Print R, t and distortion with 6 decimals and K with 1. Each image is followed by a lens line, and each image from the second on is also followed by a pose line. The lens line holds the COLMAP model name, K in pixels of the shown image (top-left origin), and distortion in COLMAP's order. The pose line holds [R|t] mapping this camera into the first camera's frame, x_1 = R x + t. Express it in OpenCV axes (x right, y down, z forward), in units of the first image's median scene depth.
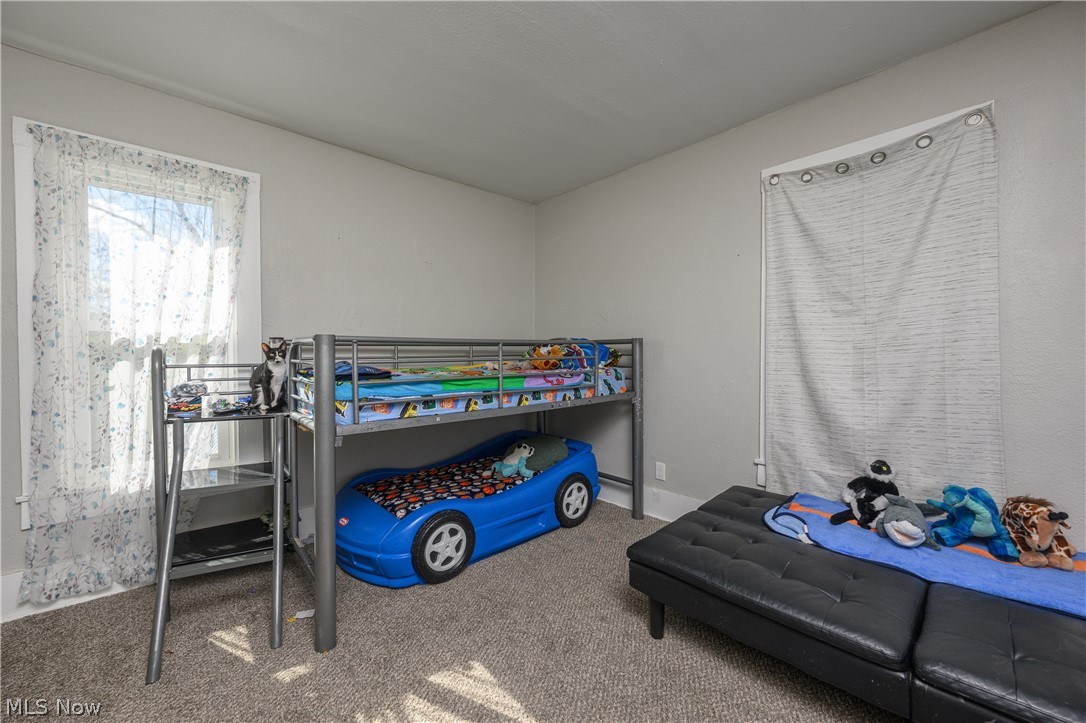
lens RADIAL K [[426.1, 0, 539.7], [0, 426.1, 358.5], [0, 0, 1]] dist [-0.001538, -0.000146]
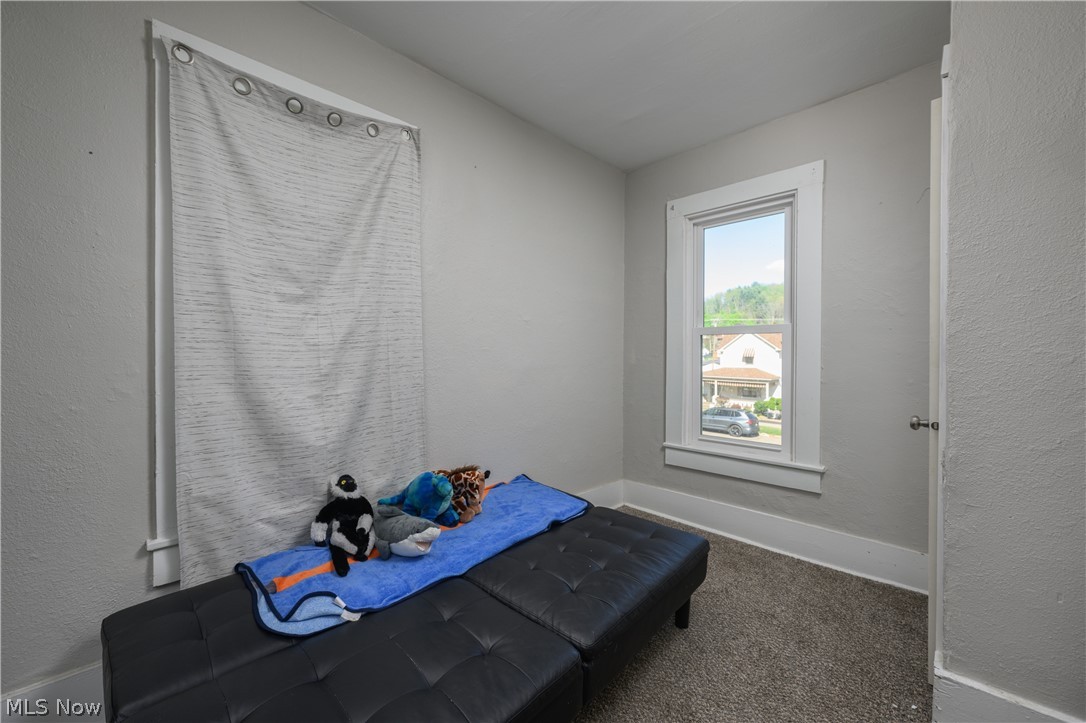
lens RADIAL K [[426.1, 0, 538.6], [0, 426.1, 358.2], [0, 0, 1]] dist [-0.001538, -0.000146]
pose [[-0.055358, -0.014811, 0.998357, -0.076381], [0.009182, 0.999840, 0.015343, -0.007152], [-0.998424, 0.010017, -0.055214, 0.638760]]
